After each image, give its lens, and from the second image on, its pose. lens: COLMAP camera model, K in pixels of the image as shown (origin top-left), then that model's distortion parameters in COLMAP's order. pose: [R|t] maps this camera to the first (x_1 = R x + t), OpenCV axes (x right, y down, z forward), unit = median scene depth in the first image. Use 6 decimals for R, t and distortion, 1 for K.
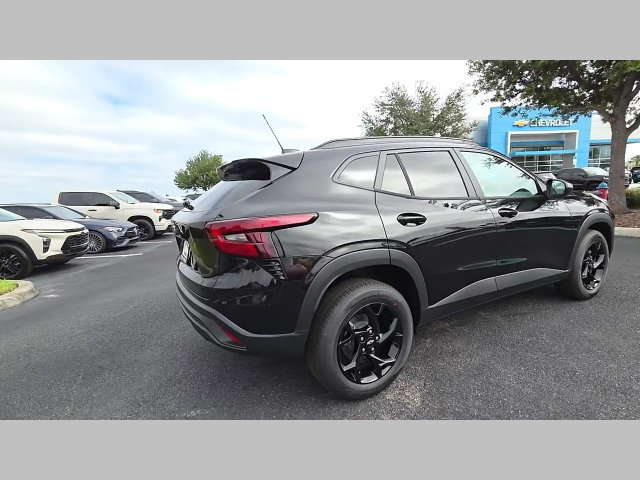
lens RADIAL K [[332.9, 0, 324.8], [0, 332.9, 232.1], [0, 0, 1]] dist [0.005208, -0.000849]
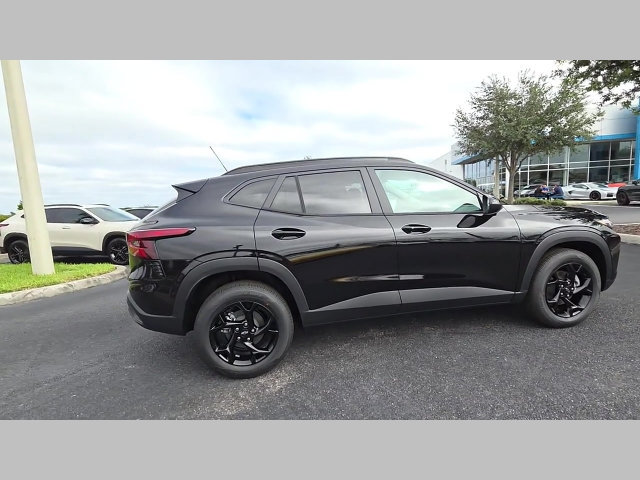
lens RADIAL K [[332.9, 0, 322.3], [0, 332.9, 232.8], [0, 0, 1]] dist [0.005208, -0.000849]
pose [[0.945296, 0.032567, -0.324585, 0.624759], [-0.034069, 0.999419, 0.001056, -0.038759], [0.324431, 0.010060, 0.945856, -0.056362]]
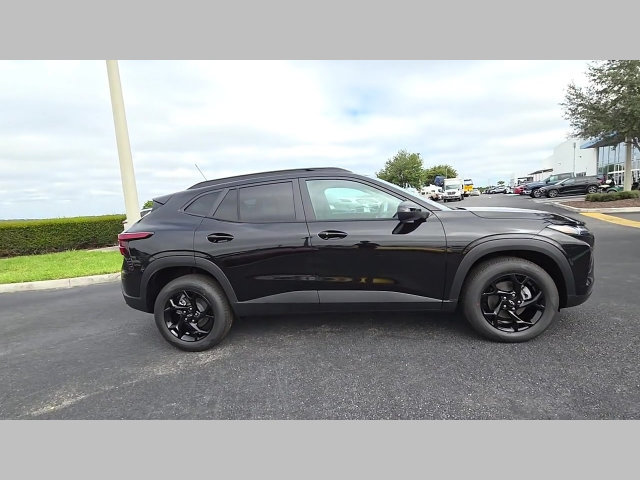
lens RADIAL K [[332.9, 0, 319.9], [0, 332.9, 234.3], [0, 0, 1]] dist [0.005208, -0.000849]
pose [[0.795646, 0.050734, -0.603633, 1.213100], [-0.039626, 0.998711, 0.031708, -0.095976], [0.604464, -0.001309, 0.796631, 0.101503]]
